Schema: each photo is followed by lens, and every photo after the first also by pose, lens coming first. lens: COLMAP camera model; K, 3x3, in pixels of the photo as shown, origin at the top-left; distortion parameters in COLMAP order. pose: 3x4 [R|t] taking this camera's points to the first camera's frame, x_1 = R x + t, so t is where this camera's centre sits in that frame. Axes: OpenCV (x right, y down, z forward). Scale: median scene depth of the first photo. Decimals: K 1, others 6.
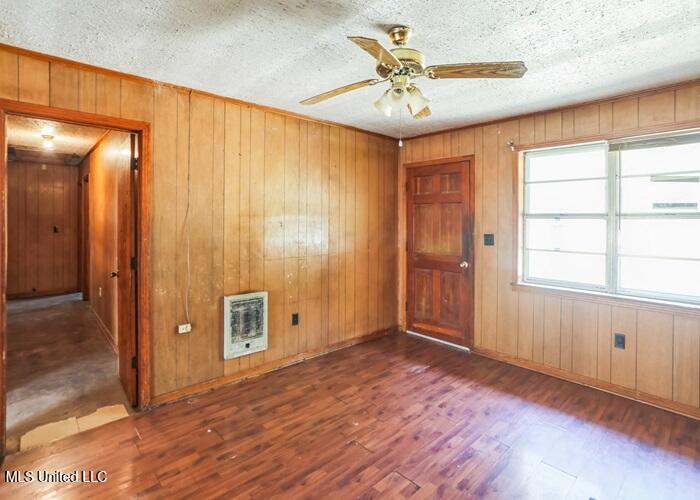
lens RADIAL K [[352.8, 0, 349.5], [0, 352.8, 222.1], [0, 0, 1]] dist [-0.063267, 0.025162]
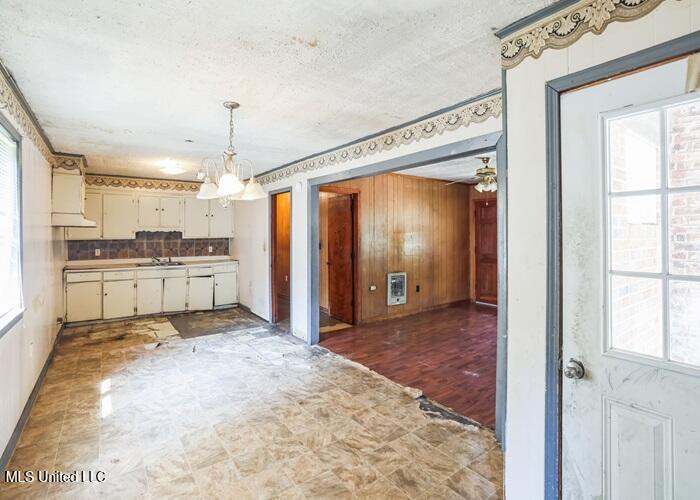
lens RADIAL K [[348.4, 0, 360.9], [0, 348.4, 229.6], [0, 0, 1]] dist [-0.079779, 0.028178]
pose [[0.995429, -0.010070, -0.094975, -0.318258], [0.008419, 0.999807, -0.017775, -0.001513], [0.095136, 0.016894, 0.995321, -0.964116]]
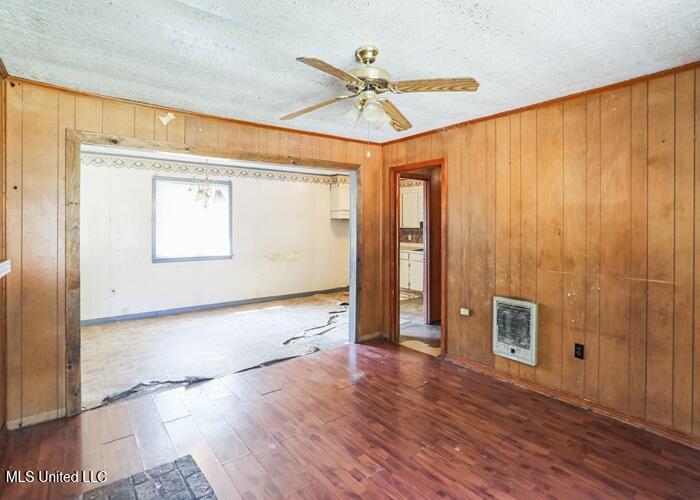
lens RADIAL K [[348.4, 0, 360.9], [0, 348.4, 229.6], [0, 0, 1]] dist [-0.079779, 0.028178]
pose [[-0.056199, 0.009058, -0.998378, 0.731423], [-0.010376, 0.999900, 0.009656, -0.001713], [0.998366, 0.010902, -0.056100, 0.630156]]
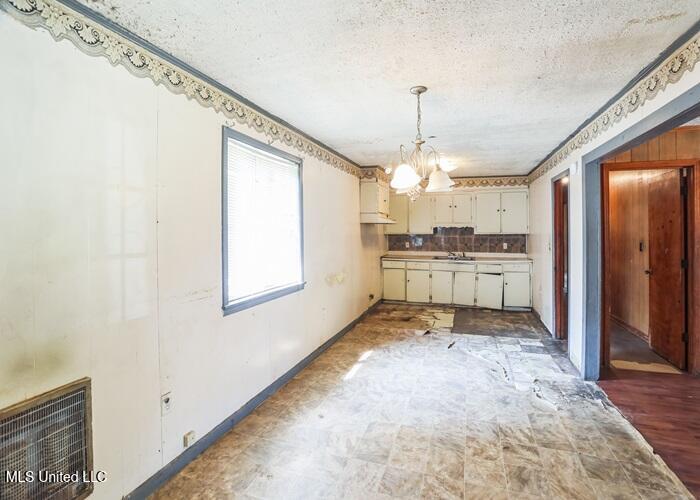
lens RADIAL K [[347.0, 0, 351.7], [0, 347.0, 228.5], [0, 0, 1]] dist [-0.070645, 0.021283]
pose [[0.482758, -0.009526, -0.875702, -0.100955], [-0.003019, 0.999917, -0.012541, 0.000106], [0.875749, 0.008698, 0.482689, -0.666359]]
